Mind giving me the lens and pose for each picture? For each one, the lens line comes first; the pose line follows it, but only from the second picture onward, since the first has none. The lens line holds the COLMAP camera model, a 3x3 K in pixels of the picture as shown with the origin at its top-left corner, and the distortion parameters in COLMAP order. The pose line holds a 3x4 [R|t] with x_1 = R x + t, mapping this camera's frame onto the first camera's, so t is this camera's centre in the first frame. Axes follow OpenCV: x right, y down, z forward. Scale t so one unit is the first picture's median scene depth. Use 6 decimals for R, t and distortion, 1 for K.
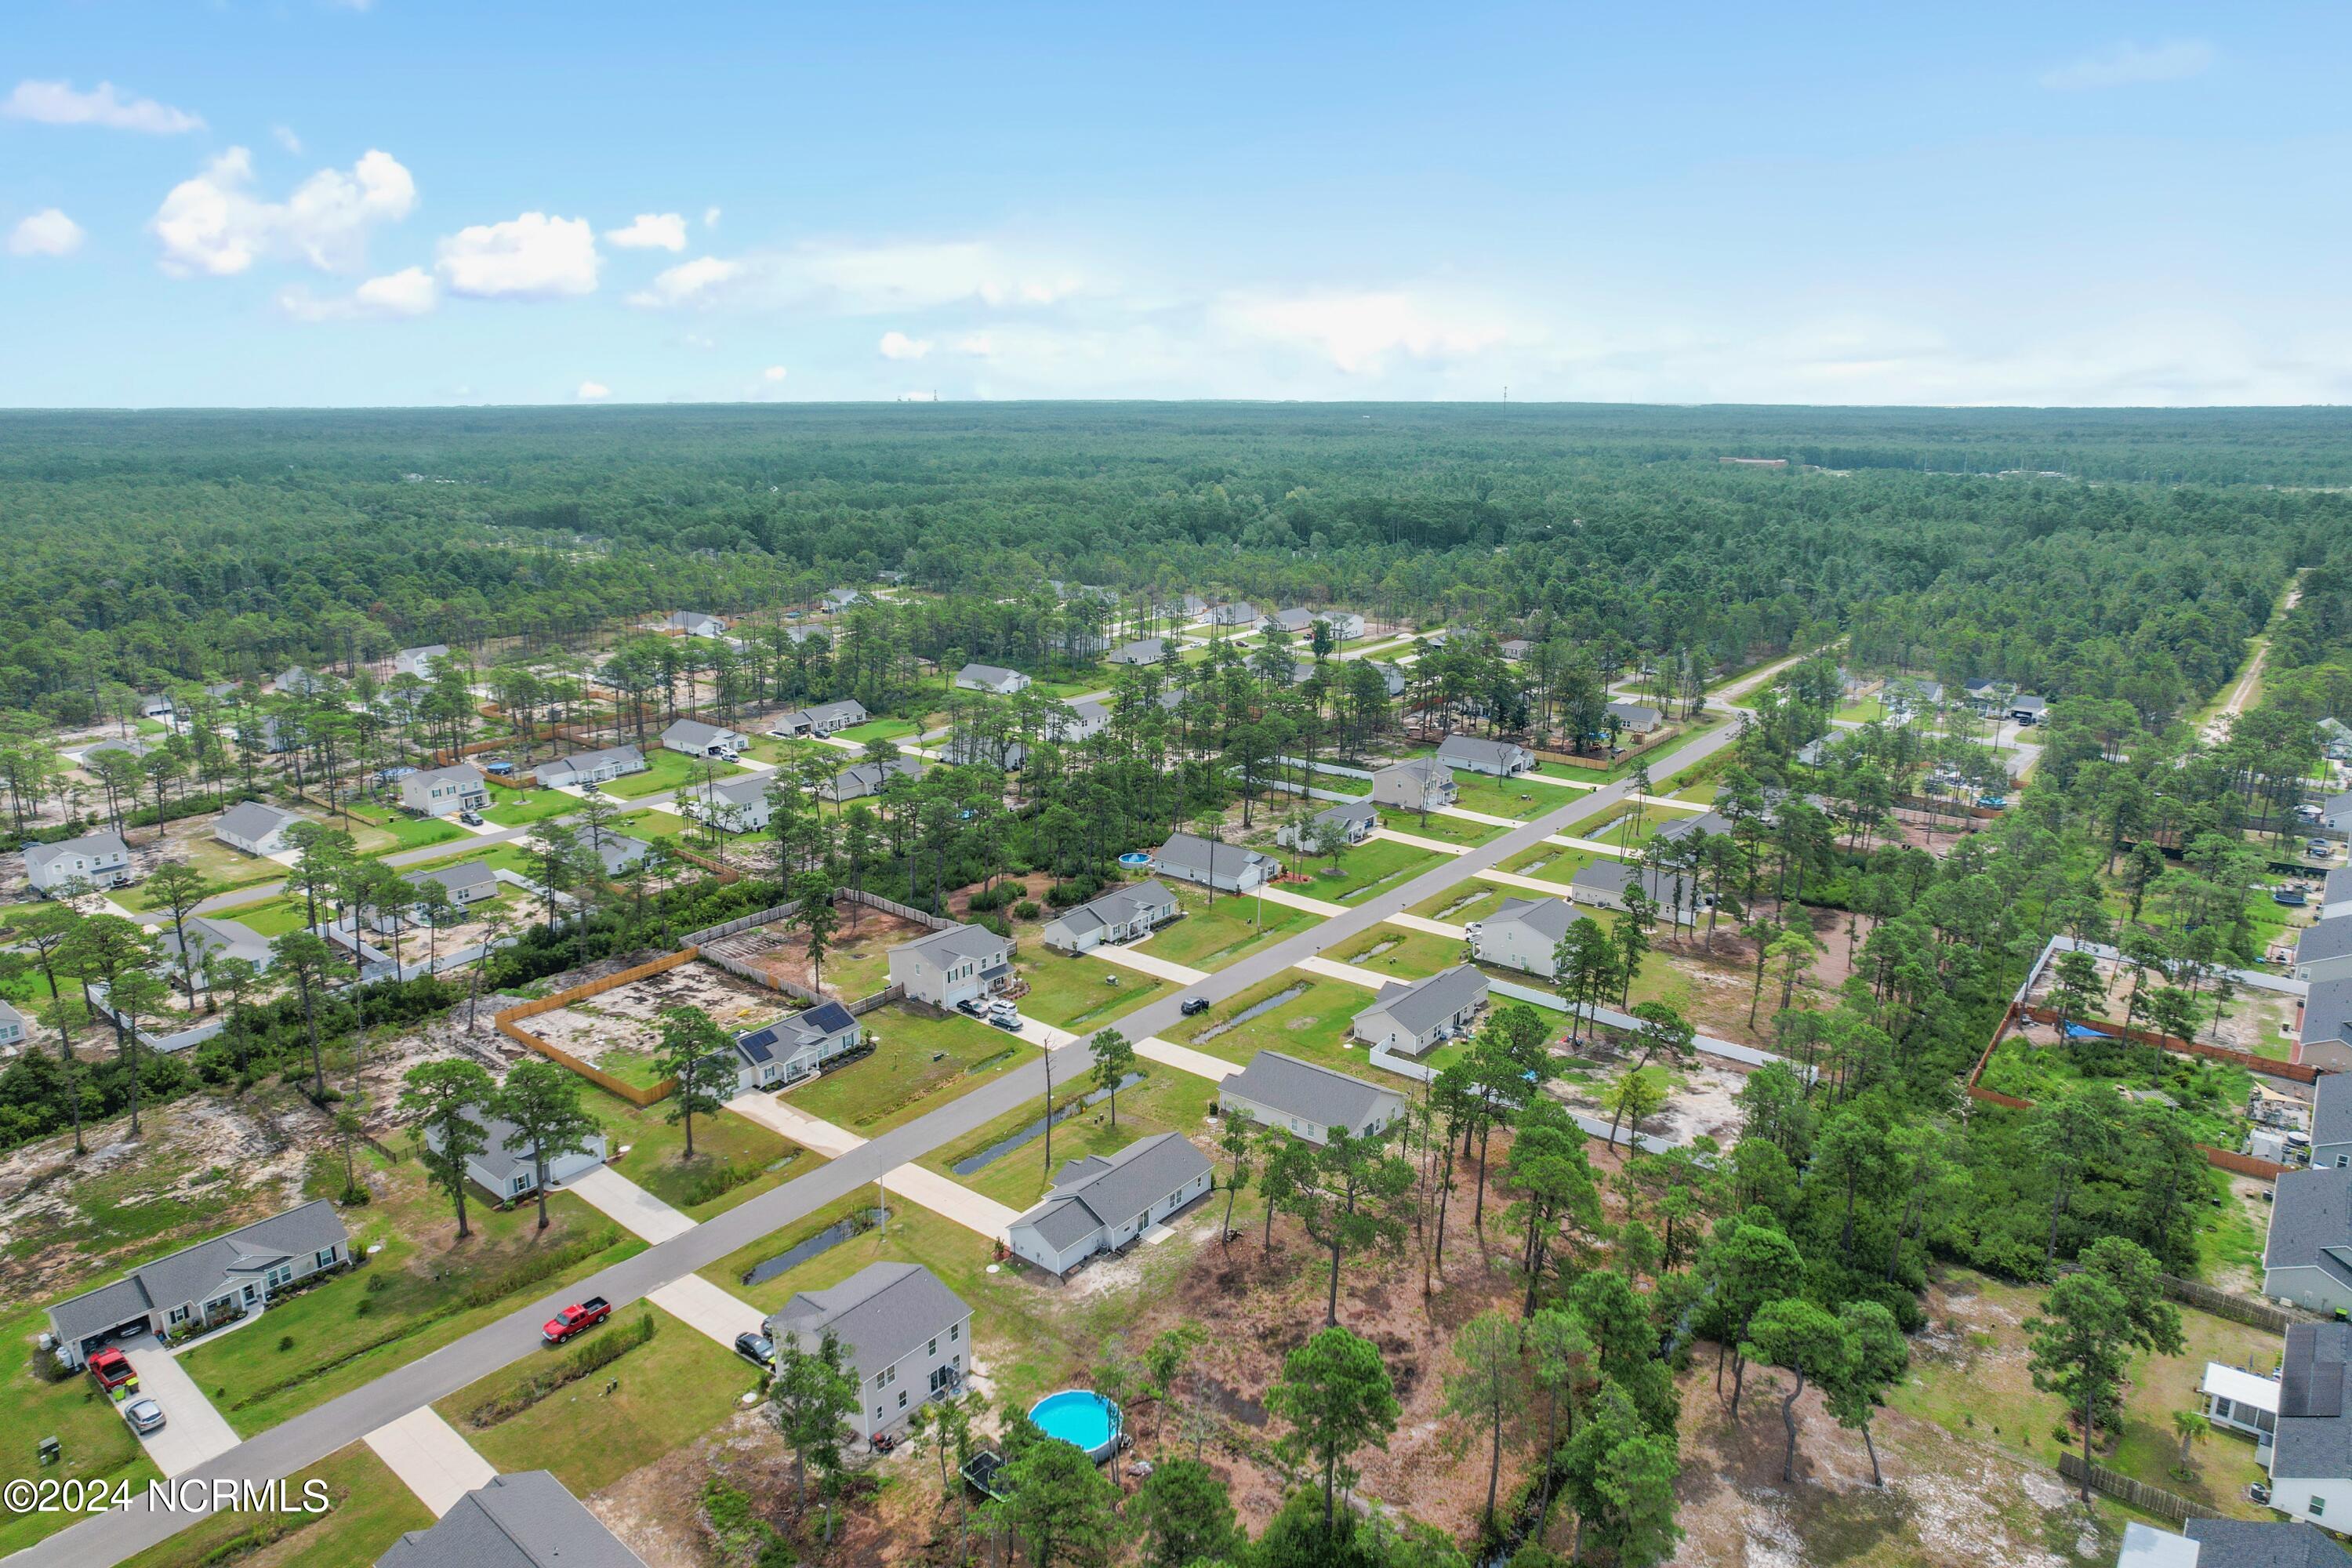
lens RADIAL K [[1495.9, 0, 1189.5], [0, 1495.9, 777.0], [0, 0, 1]] dist [-0.059142, 0.040856]
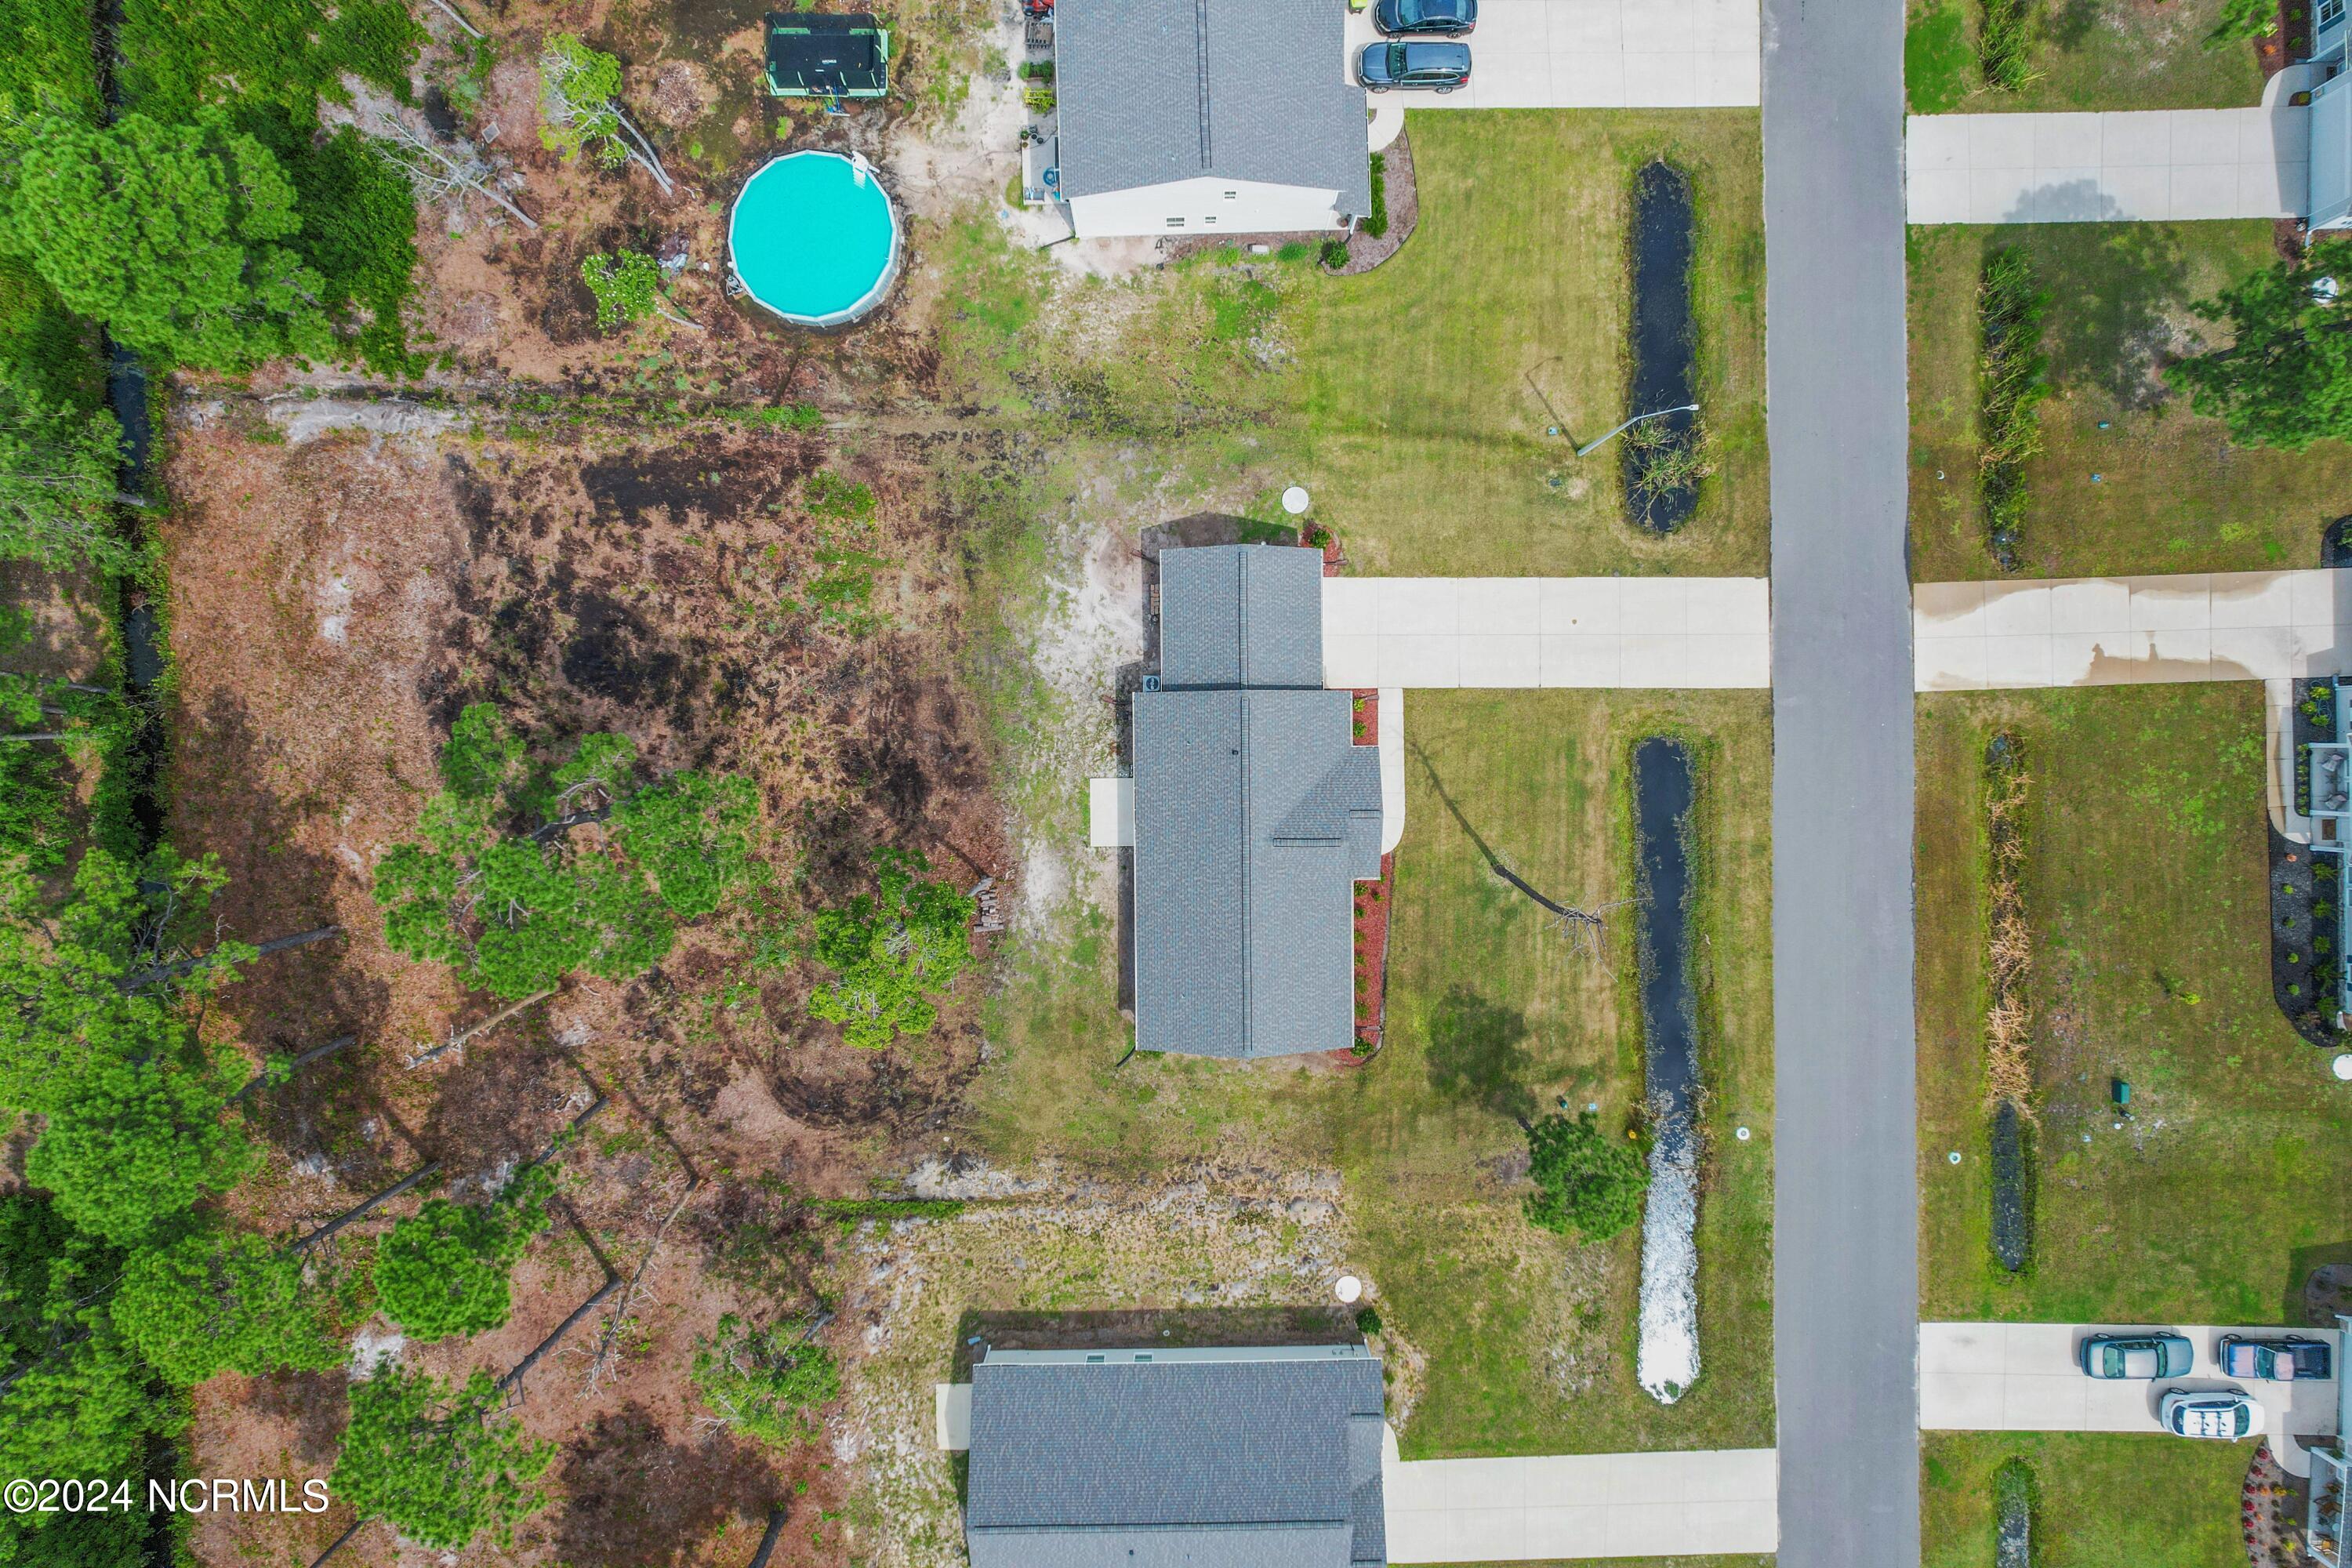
lens RADIAL K [[1495.9, 0, 1167.8], [0, 1495.9, 783.8], [0, 0, 1]] dist [-0.059142, 0.040856]
pose [[-0.773218, 0.634058, 0.010194, -0.032693], [-0.164407, -0.215964, 0.962460, -0.104778], [0.612457, 0.742516, 0.271231, 0.639829]]
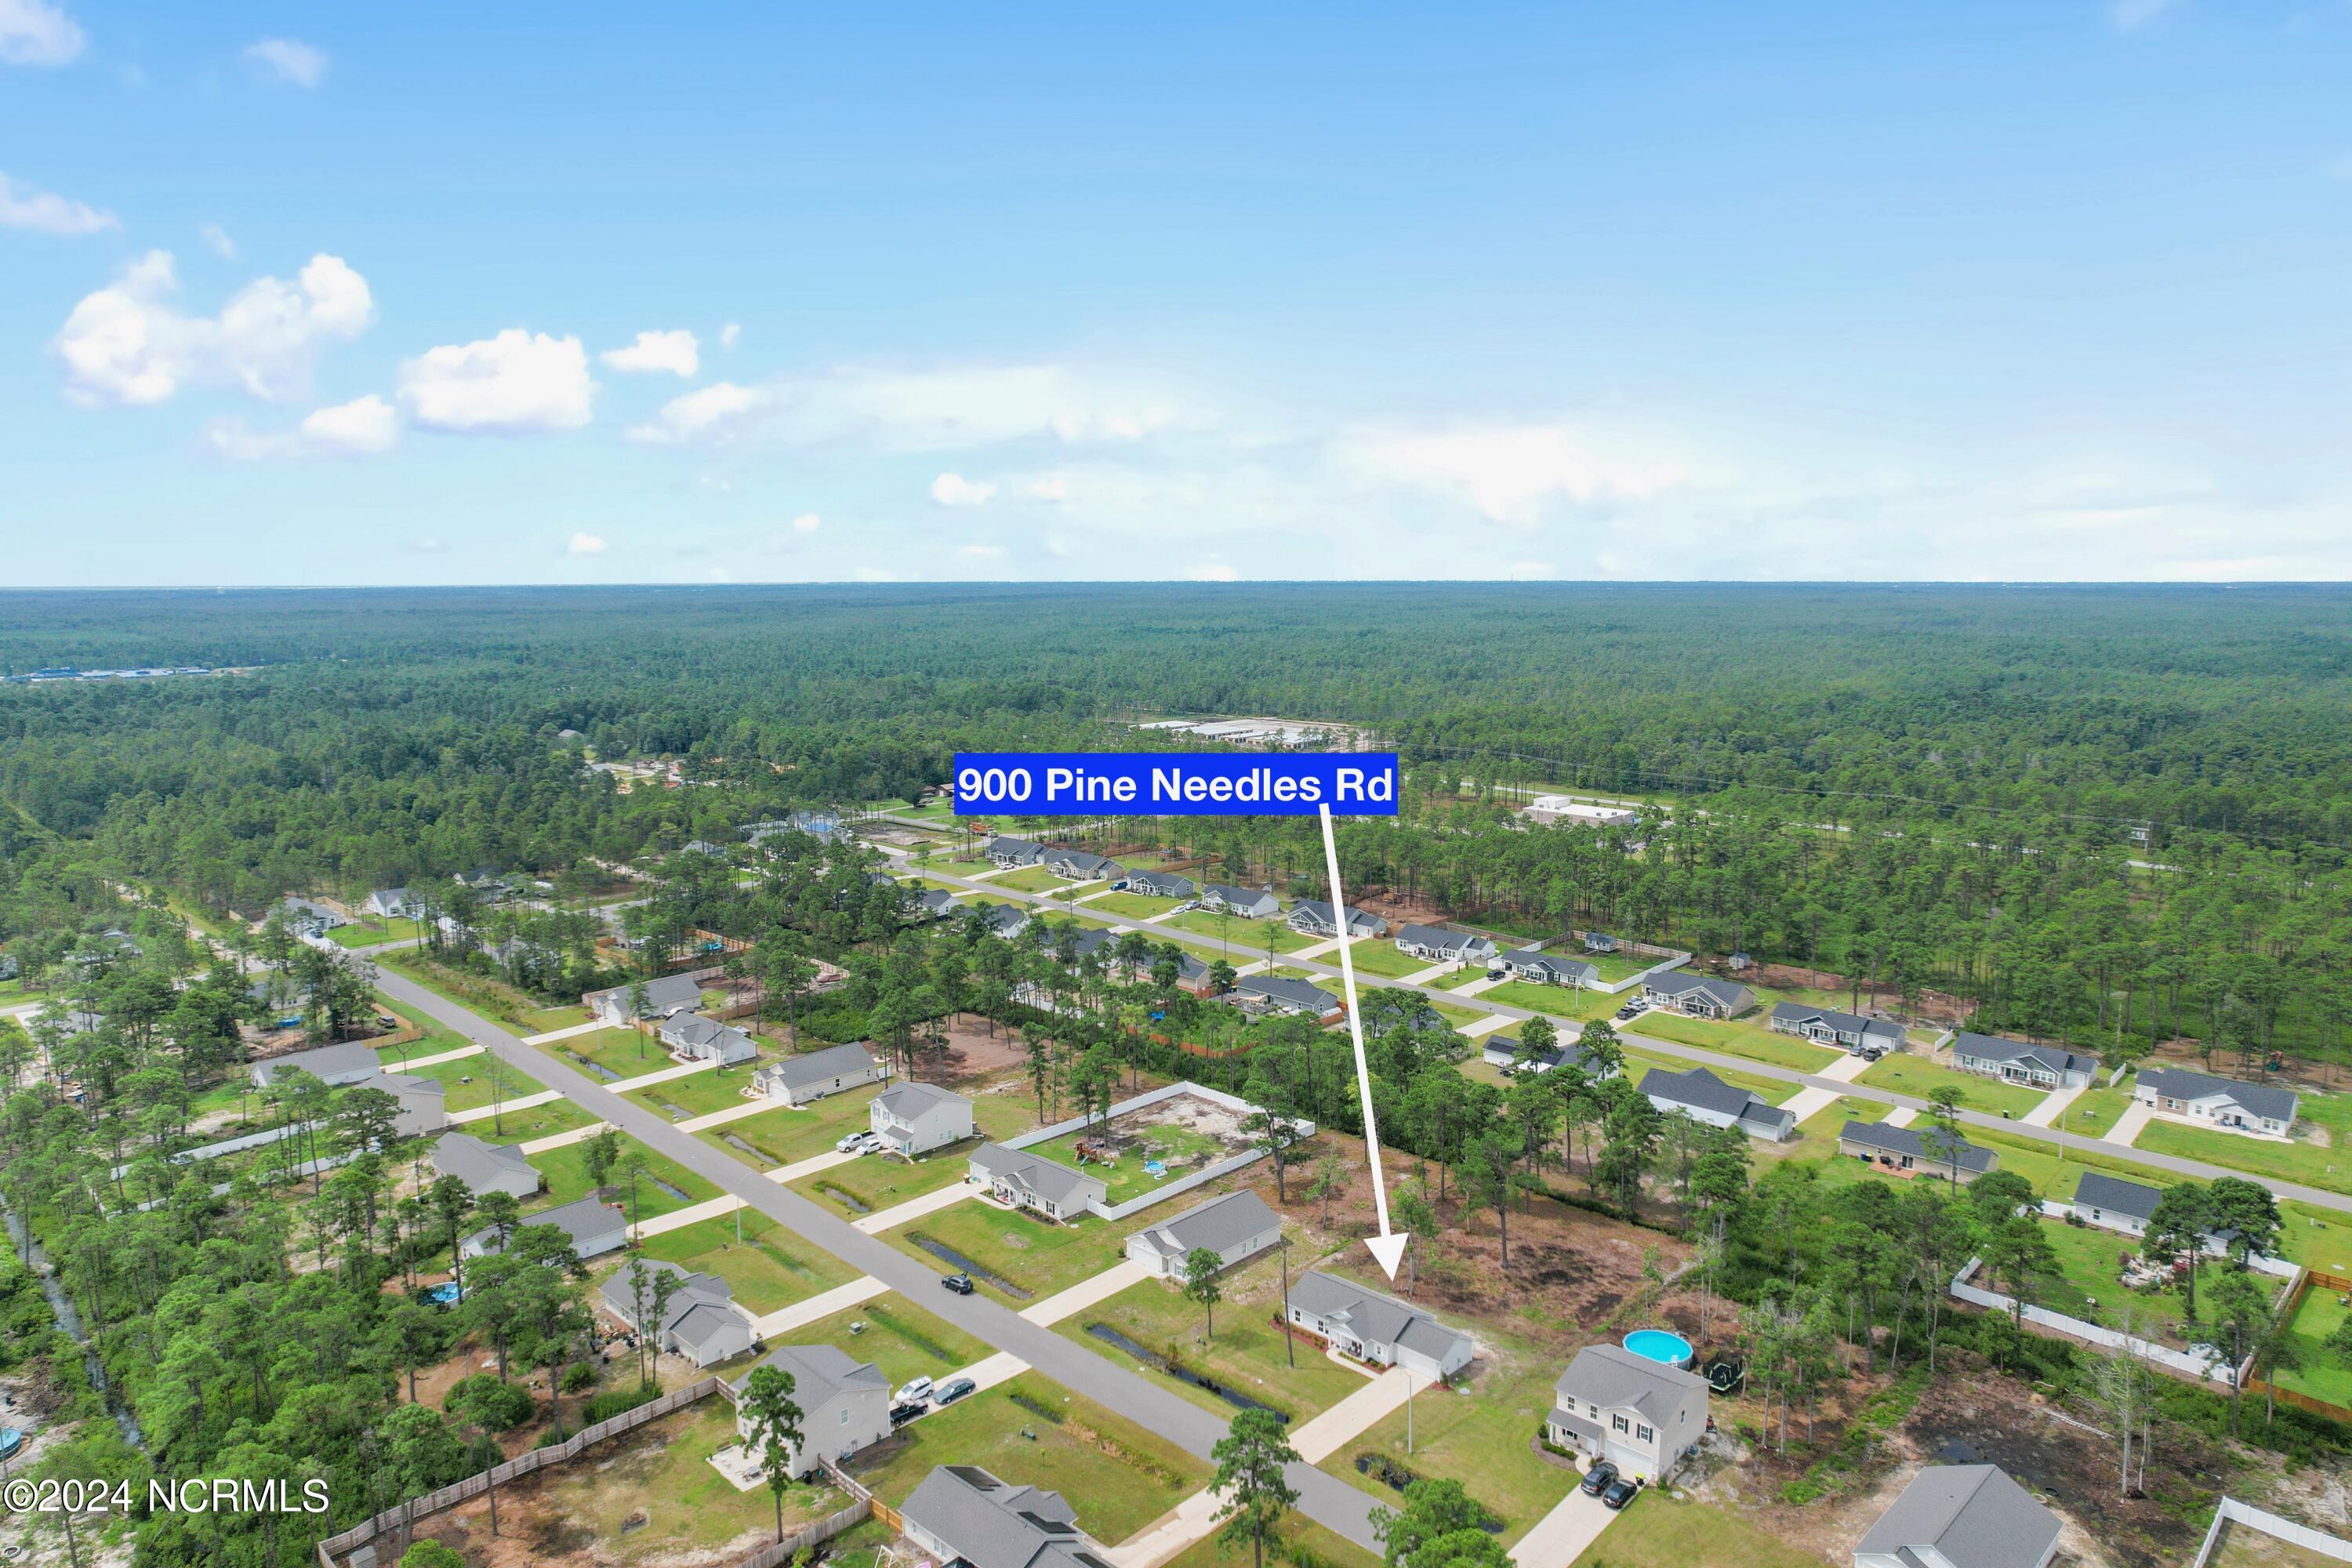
lens RADIAL K [[1495.9, 0, 1181.4], [0, 1495.9, 786.2], [0, 0, 1]] dist [-0.059142, 0.040856]
pose [[0.090293, -0.142826, 0.985621, -0.864195], [0.253131, 0.960454, 0.115990, -0.222559], [-0.963209, 0.239018, 0.122876, 0.672253]]
